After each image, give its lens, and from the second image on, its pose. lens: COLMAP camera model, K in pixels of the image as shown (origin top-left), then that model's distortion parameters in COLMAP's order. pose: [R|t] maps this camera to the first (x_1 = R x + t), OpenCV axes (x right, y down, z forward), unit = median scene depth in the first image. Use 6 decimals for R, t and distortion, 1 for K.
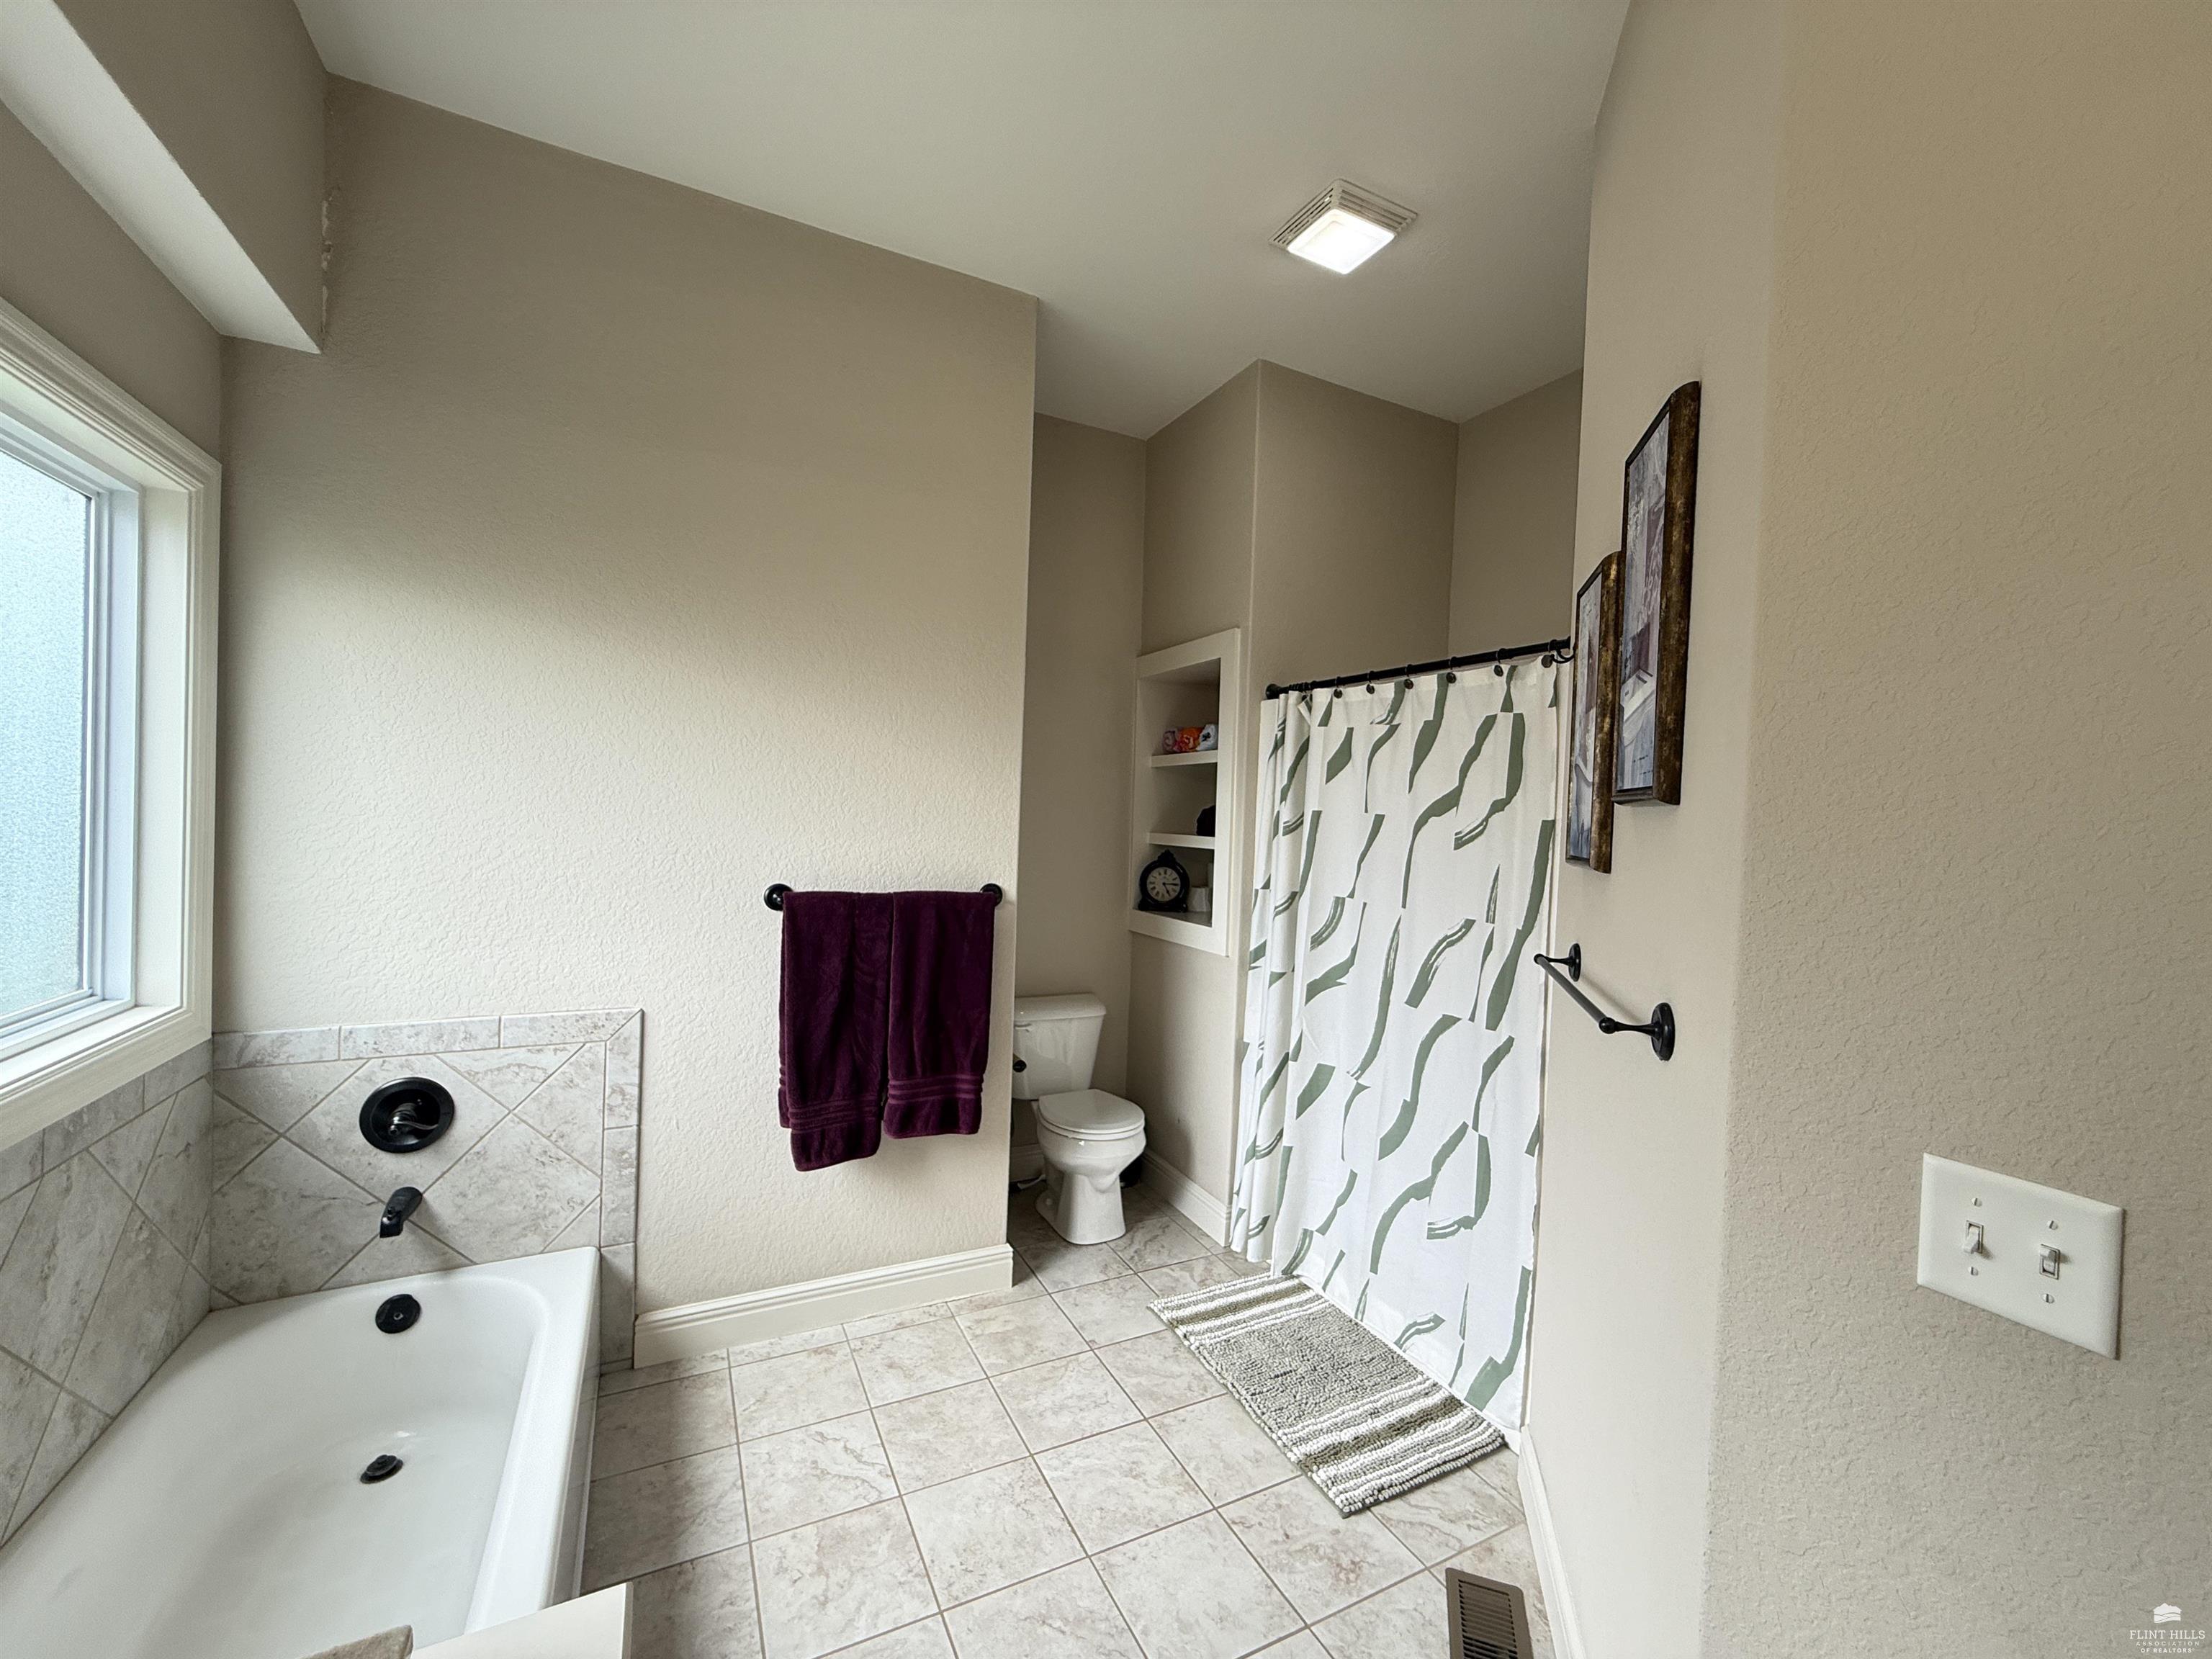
lens RADIAL K [[882.0, 0, 1102.6], [0, 882.0, 830.8], [0, 0, 1]] dist [-0.000176, -0.000204]
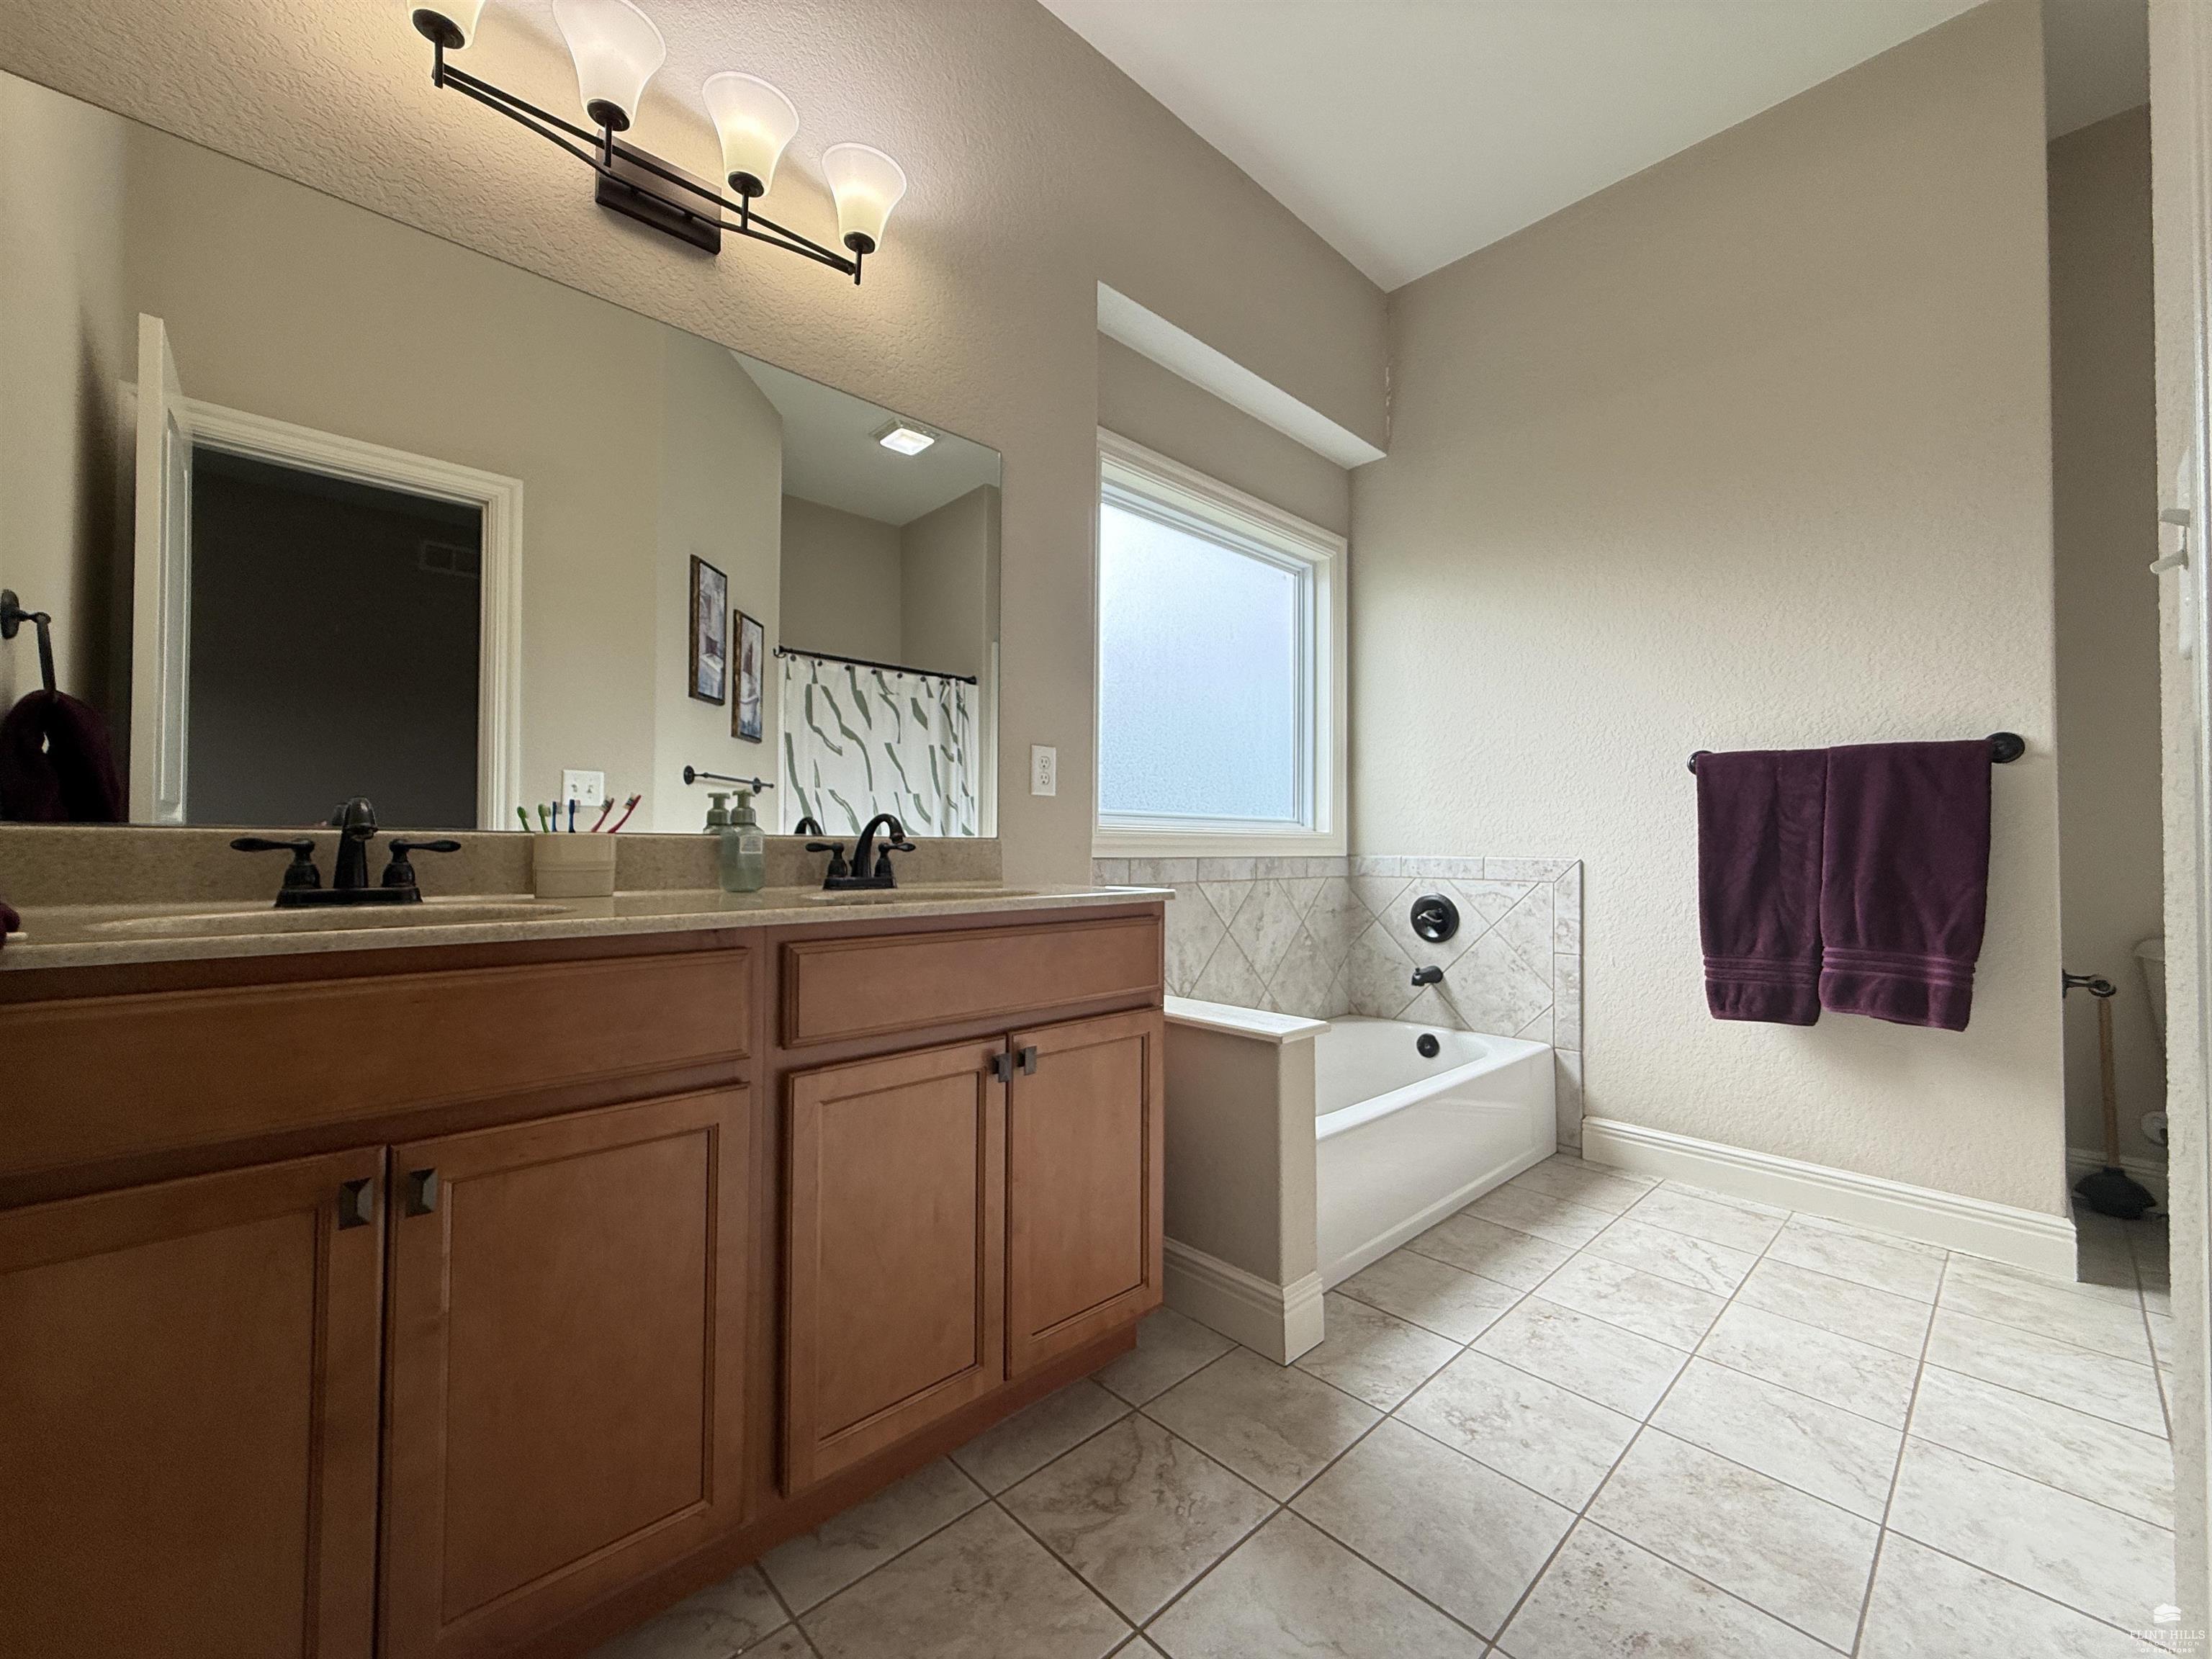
lens RADIAL K [[882.0, 0, 1105.9], [0, 882.0, 823.2], [0, 0, 1]] dist [-0.000176, -0.000204]
pose [[0.293210, -0.056977, -0.954349, 0.480617], [-0.015488, 0.997808, -0.064330, 0.253371], [0.955923, 0.033644, 0.291685, 0.010028]]
